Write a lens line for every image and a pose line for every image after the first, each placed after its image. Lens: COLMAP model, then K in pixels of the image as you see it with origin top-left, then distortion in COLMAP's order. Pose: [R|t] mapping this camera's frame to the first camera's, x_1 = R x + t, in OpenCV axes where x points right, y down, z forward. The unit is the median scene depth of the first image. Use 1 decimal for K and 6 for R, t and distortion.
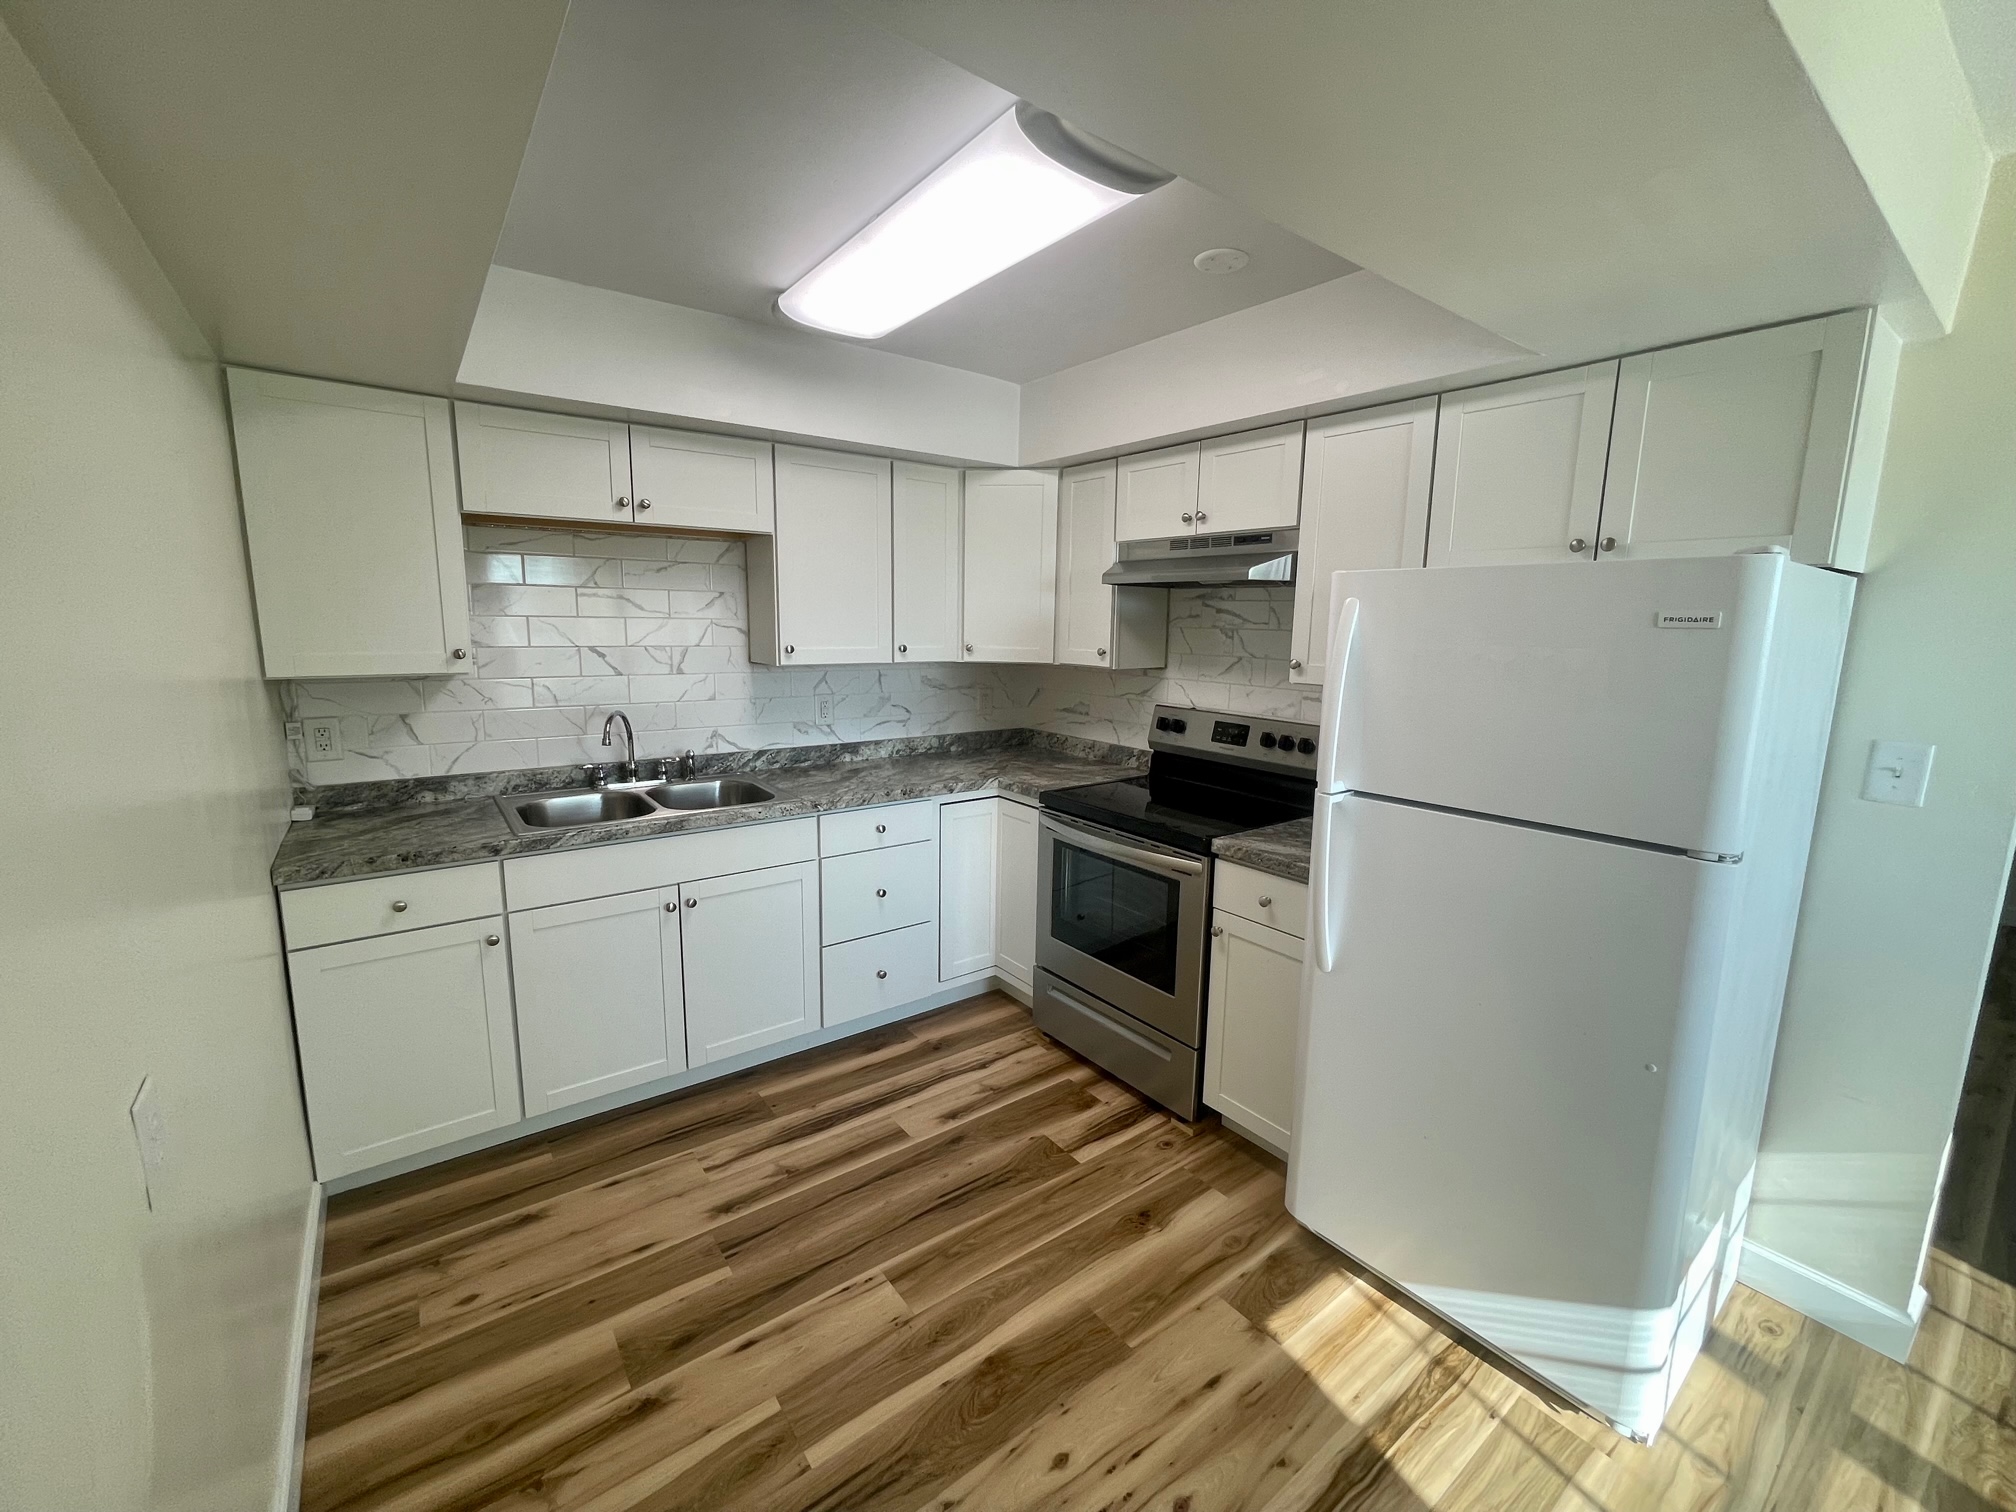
lens RADIAL K [[822.1, 0, 1004.5], [0, 822.1, 751.8], [0, 0, 1]] dist [-0.002903, -0.000382]
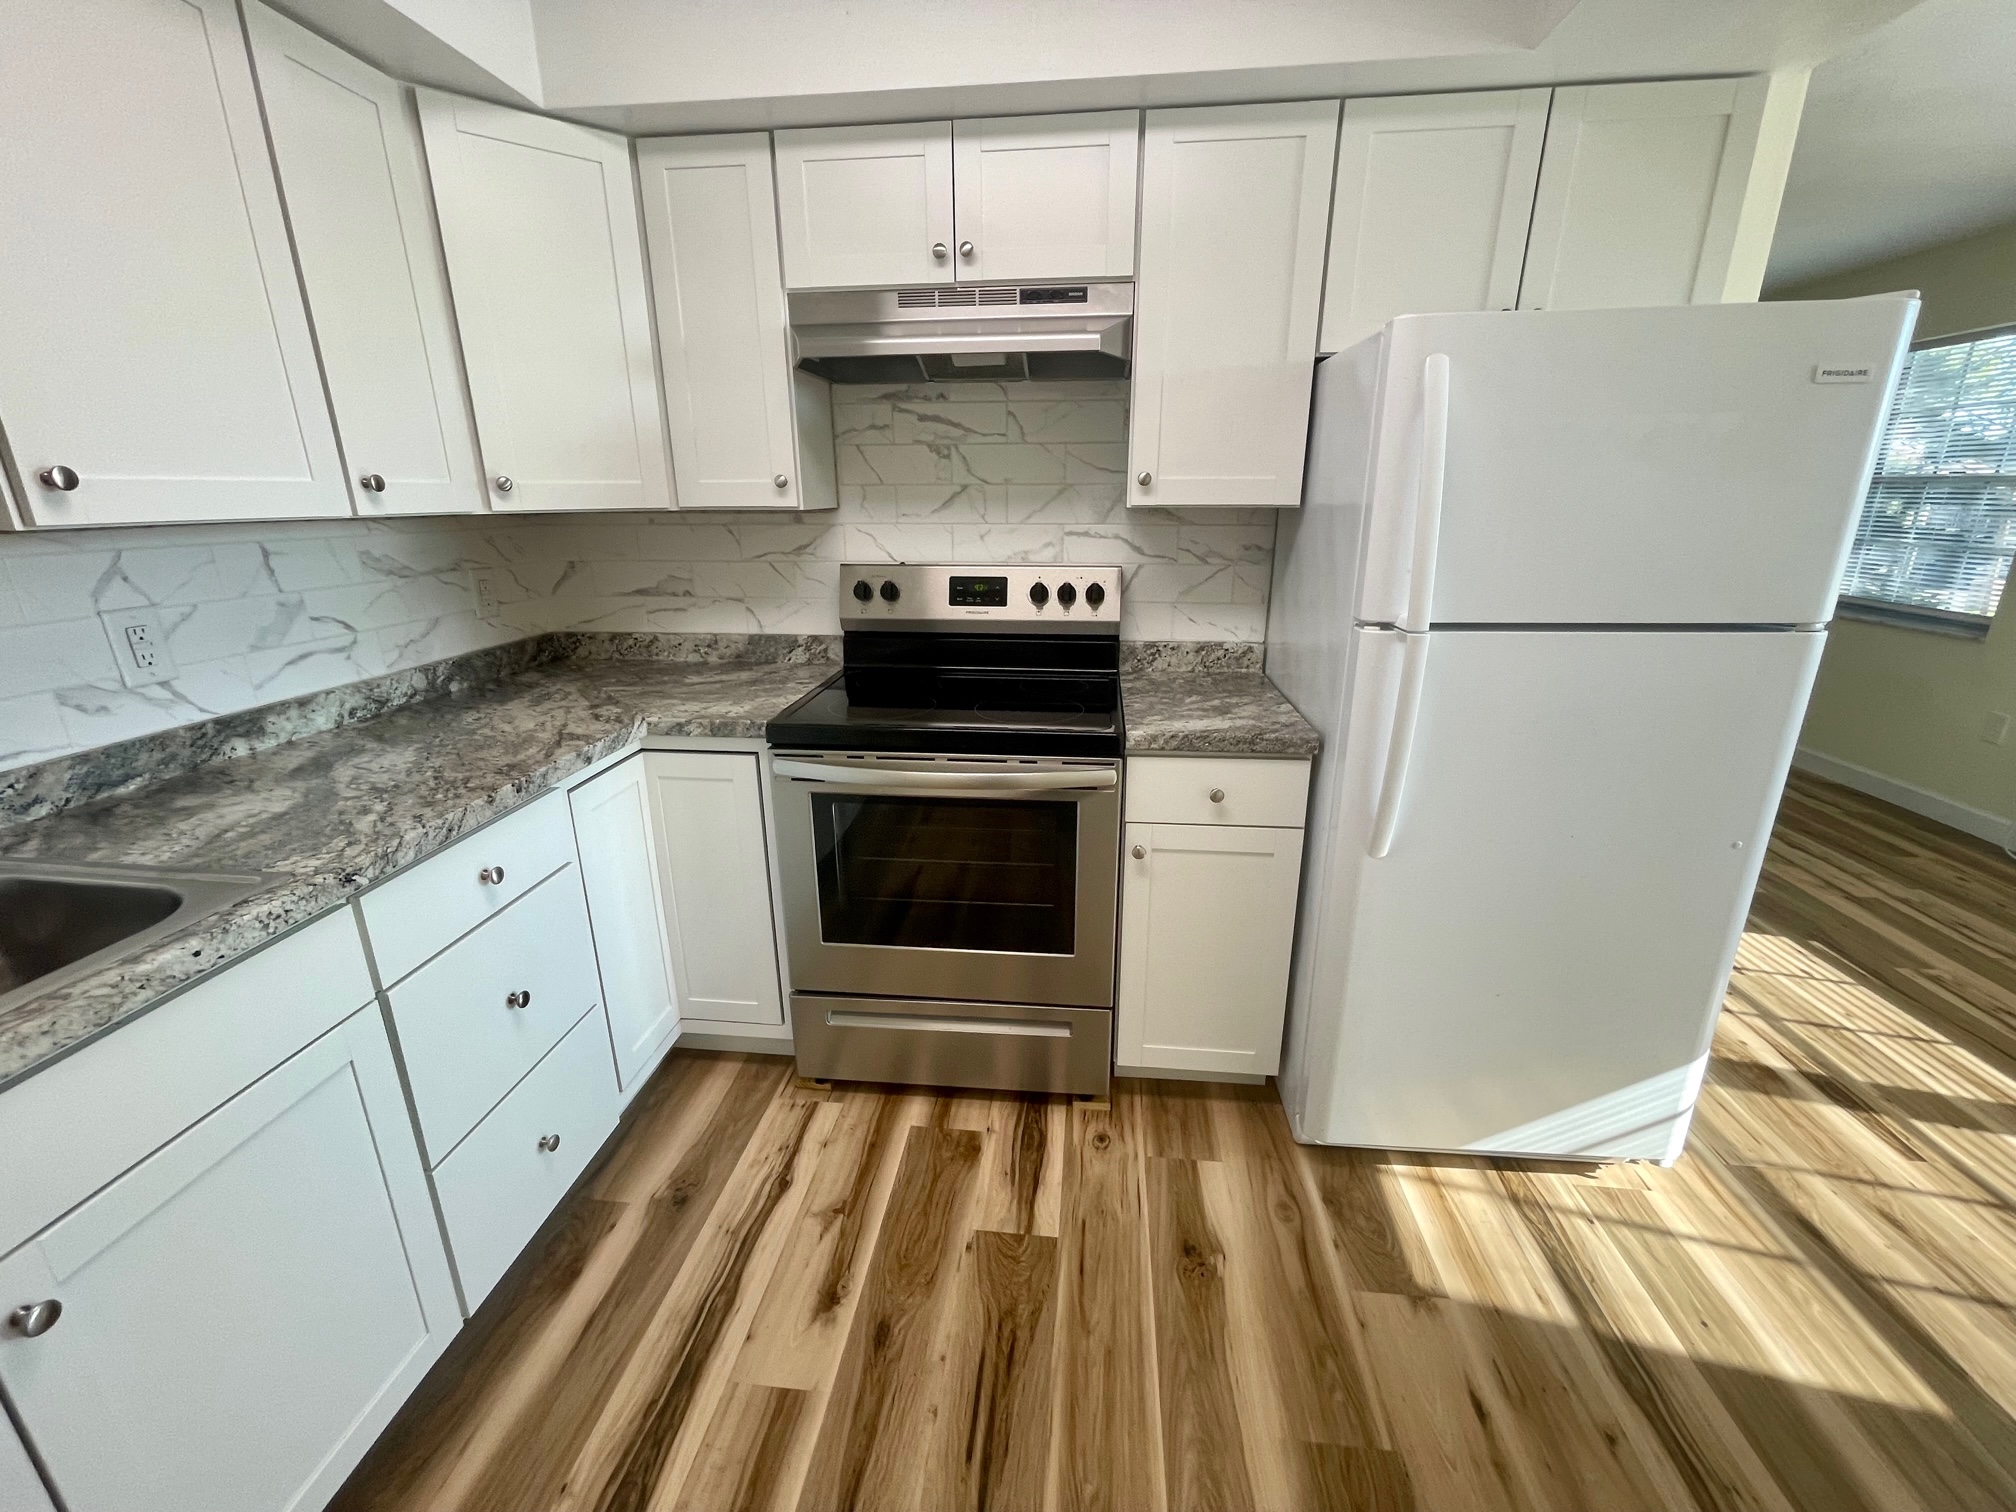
lens RADIAL K [[822.1, 0, 1007.4], [0, 822.1, 751.0], [0, 0, 1]] dist [-0.002903, -0.000382]
pose [[0.684050, -0.238502, 0.689342, -0.254359], [0.135776, 0.970152, 0.200924, -0.028324], [-0.716687, -0.043845, 0.696015, 0.468878]]
